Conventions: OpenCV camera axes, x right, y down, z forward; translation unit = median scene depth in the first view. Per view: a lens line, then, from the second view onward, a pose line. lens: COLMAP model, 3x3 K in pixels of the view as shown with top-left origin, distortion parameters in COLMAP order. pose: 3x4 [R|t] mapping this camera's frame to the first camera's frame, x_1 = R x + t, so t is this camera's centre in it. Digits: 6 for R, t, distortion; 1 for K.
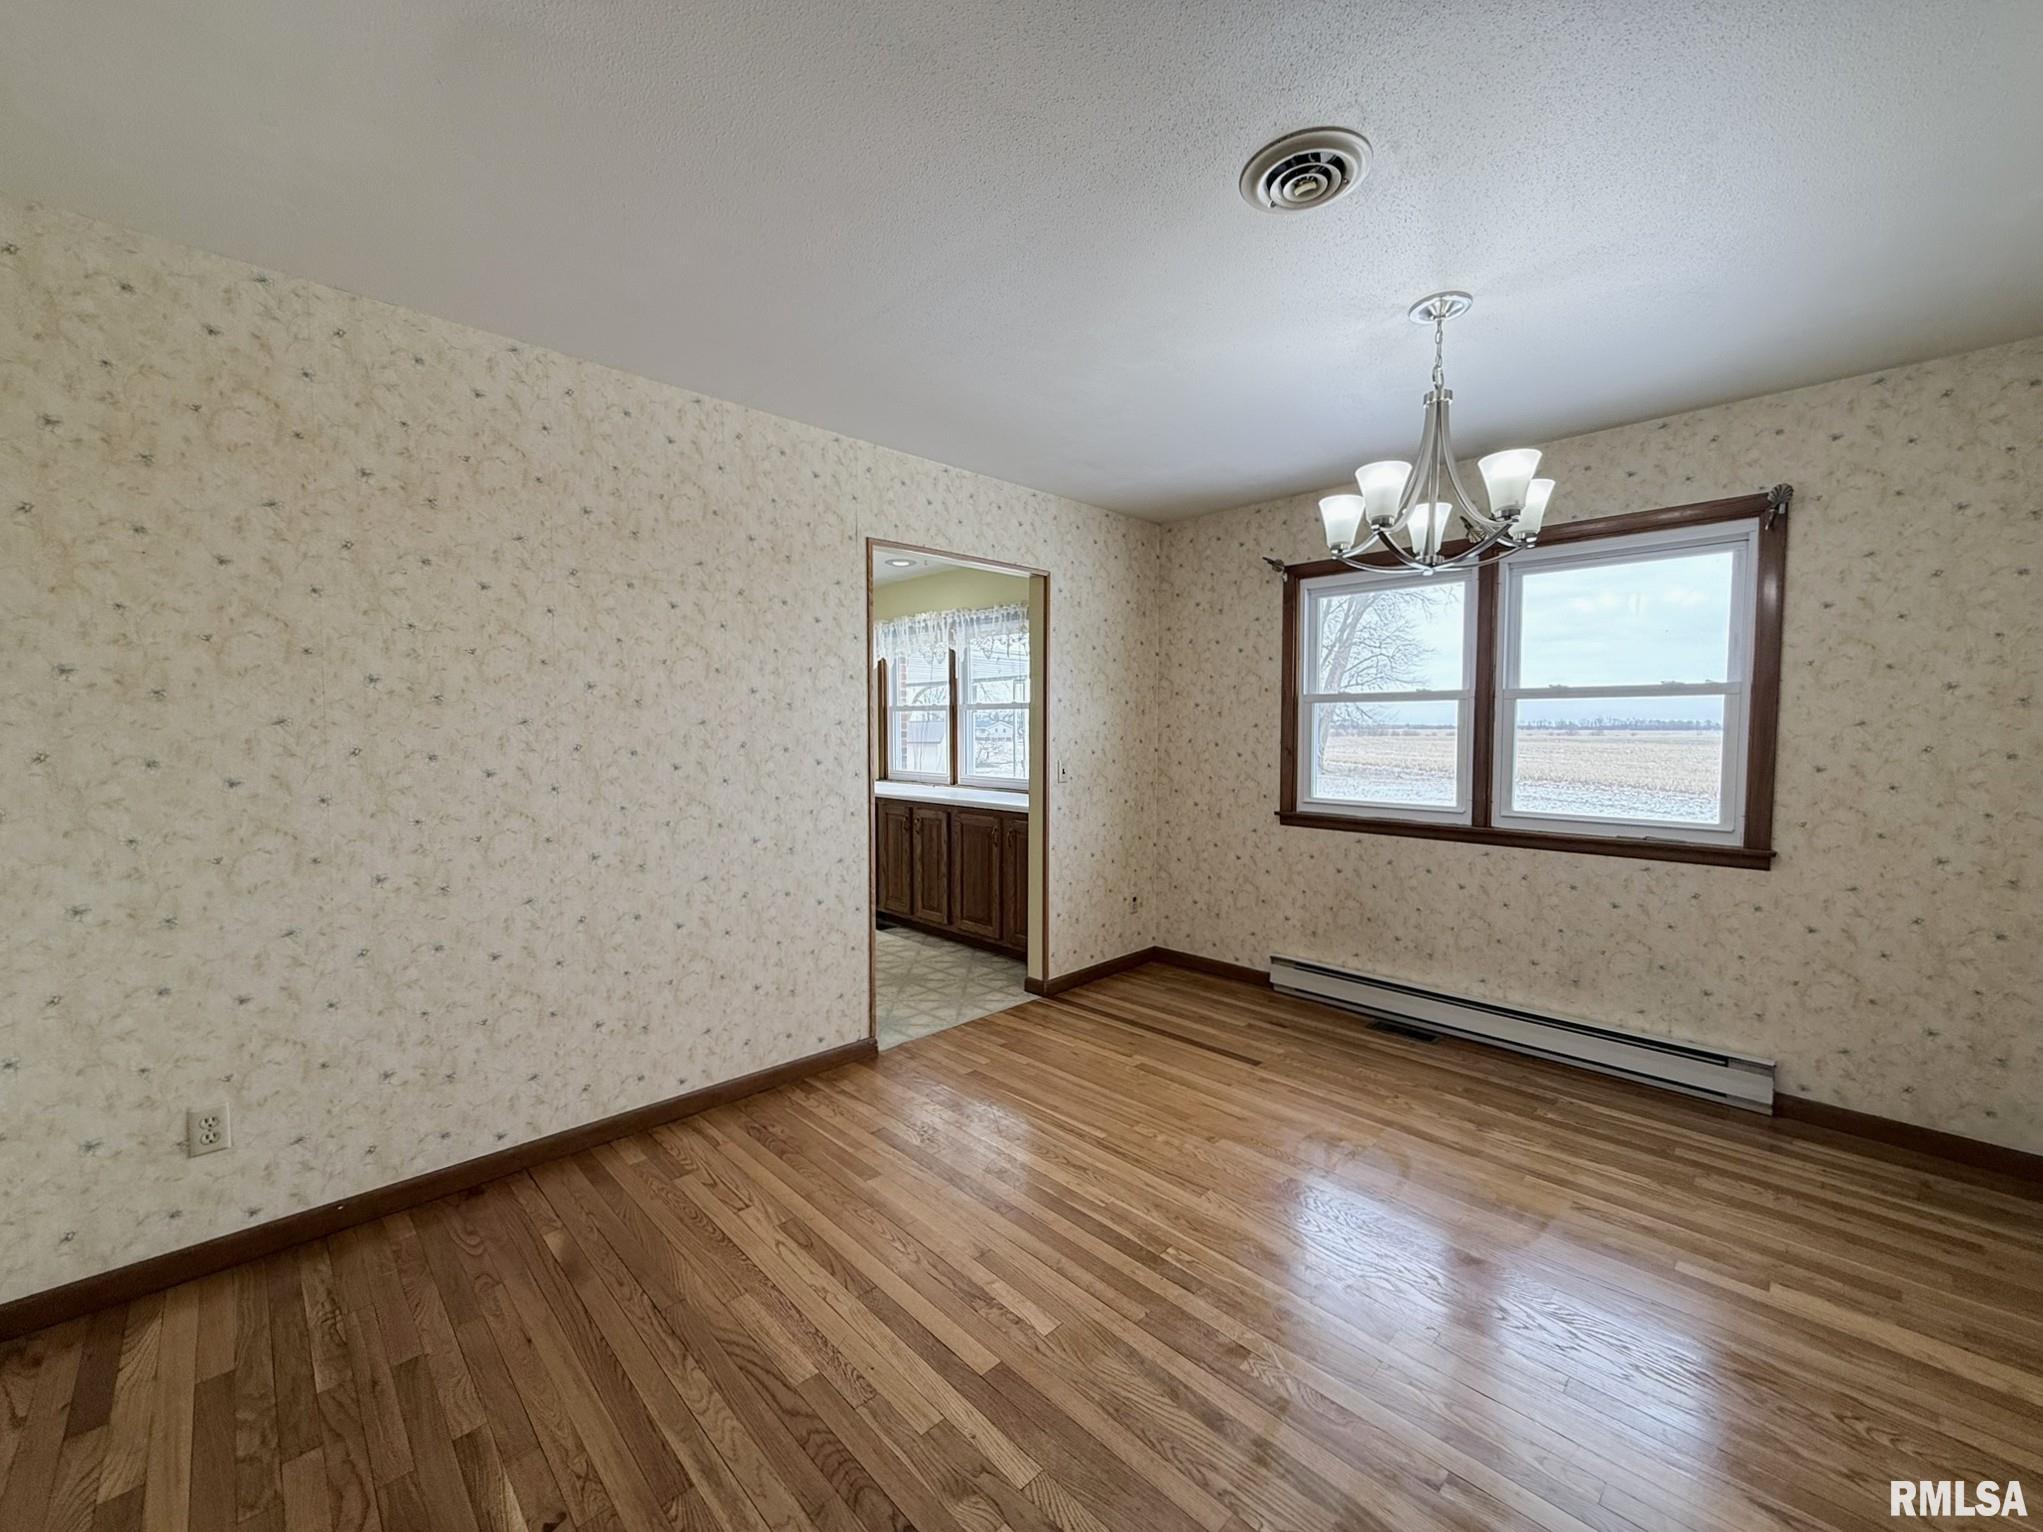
lens RADIAL K [[822.6, 0, 1015.8], [0, 822.6, 768.6], [0, 0, 1]] dist [-0.001923, 0.000106]
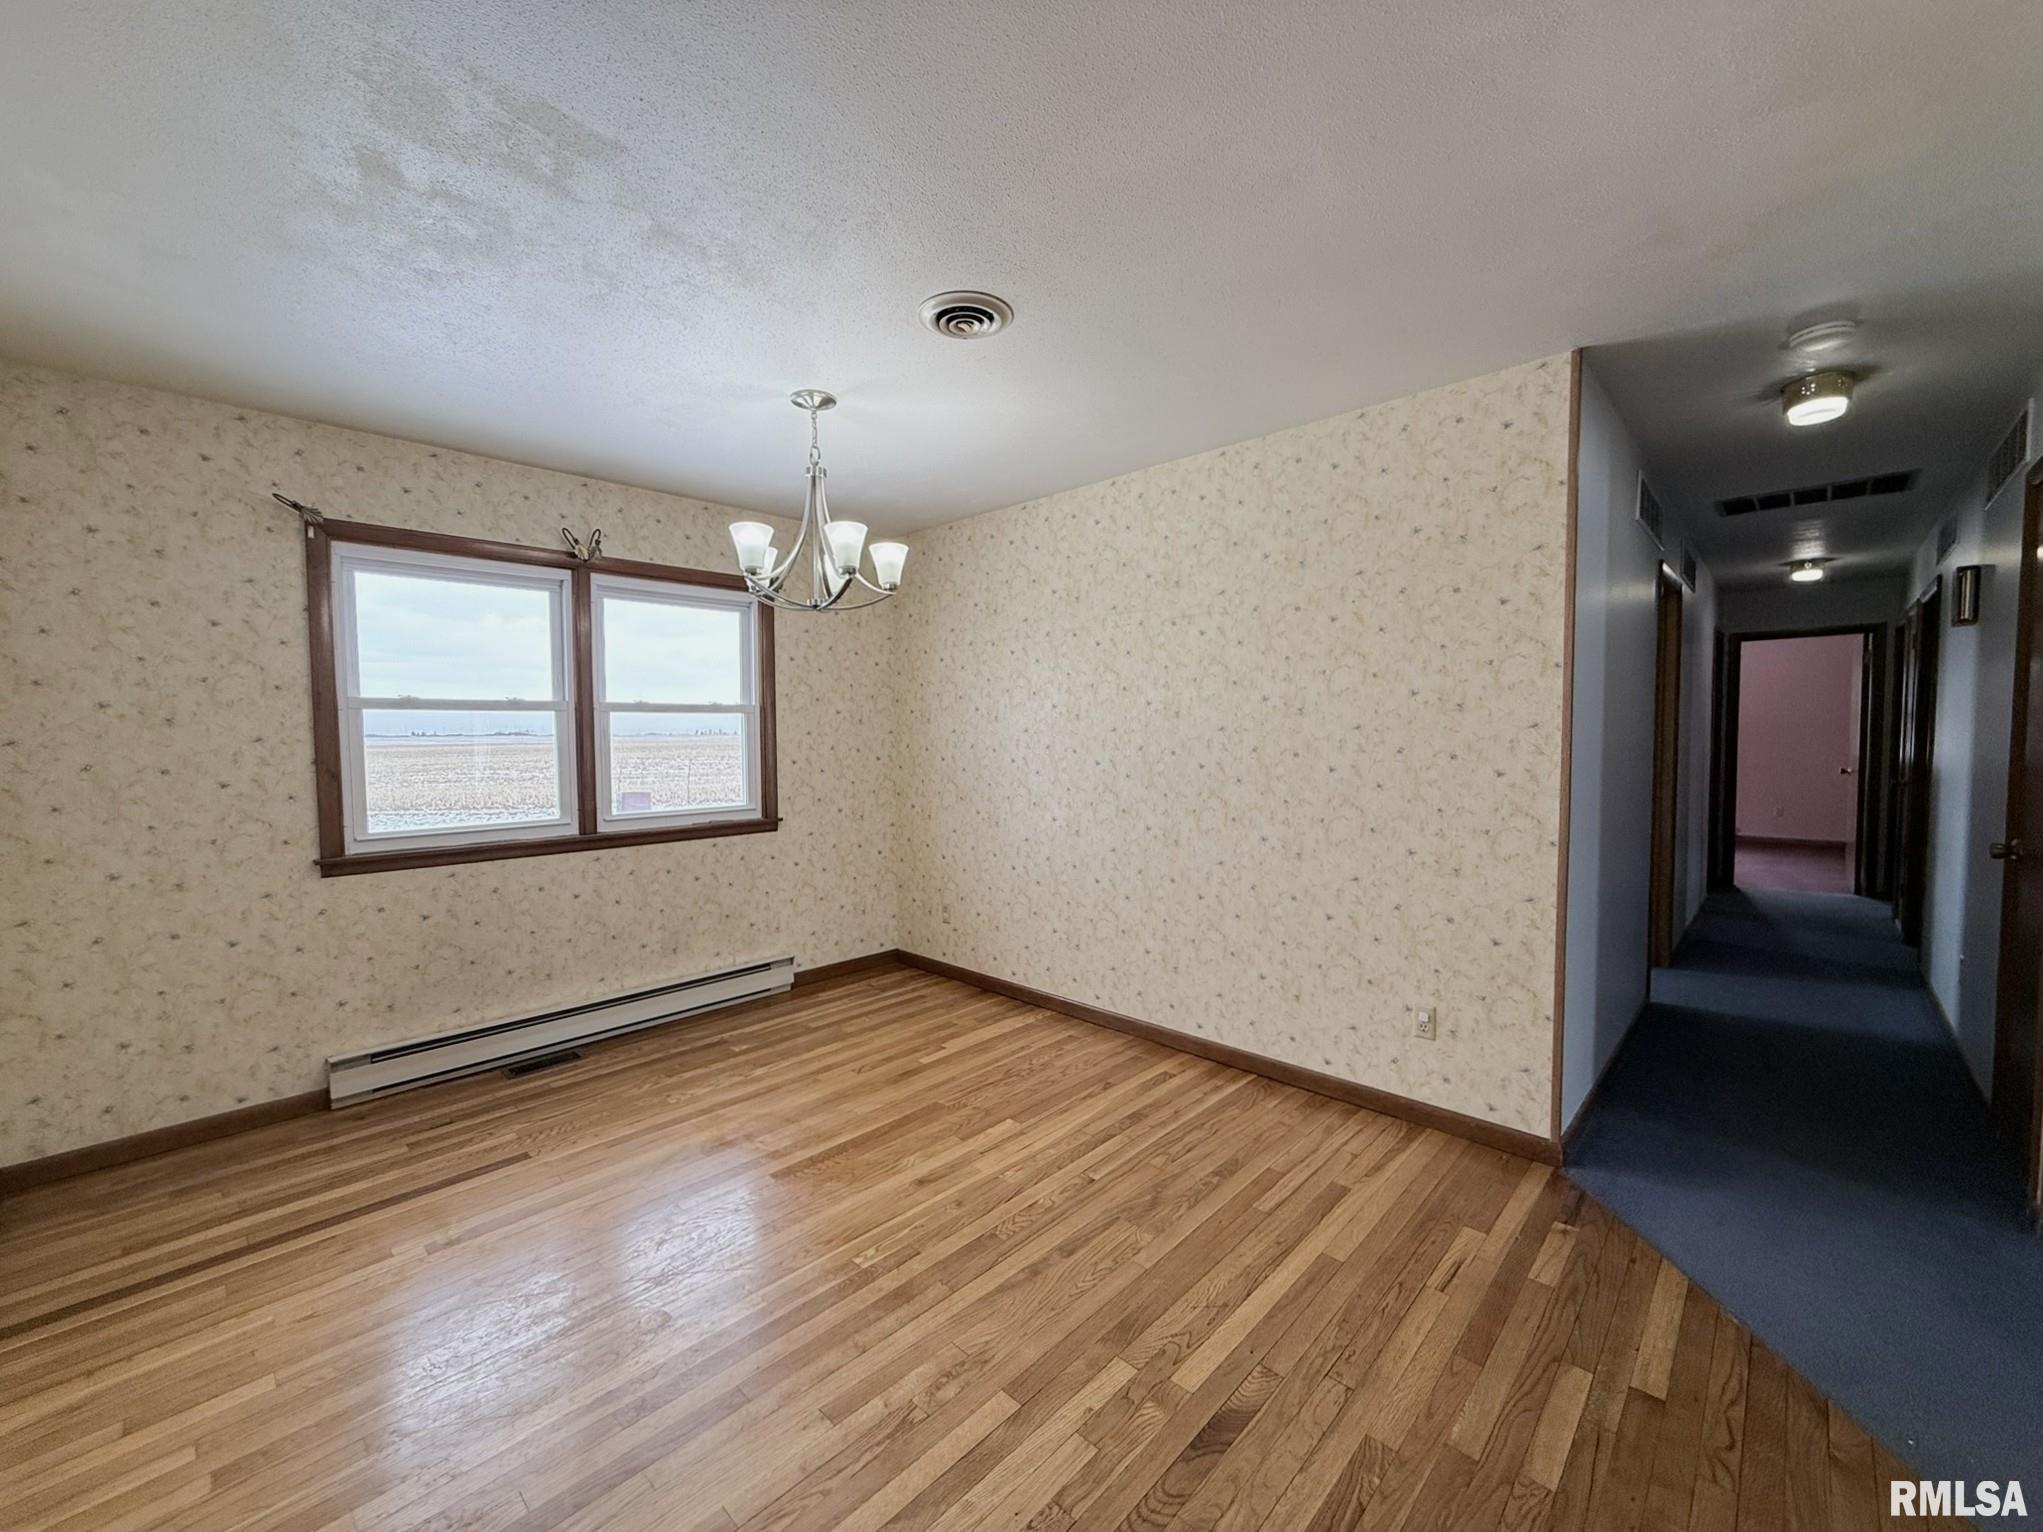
lens RADIAL K [[822.6, 0, 1015.8], [0, 822.6, 768.6], [0, 0, 1]] dist [-0.001923, 0.000106]
pose [[-0.046166, -0.043443, 0.997989, -0.520415], [0.060386, 0.997105, 0.046198, -0.028957], [-0.997107, 0.062398, -0.043409, 0.534539]]
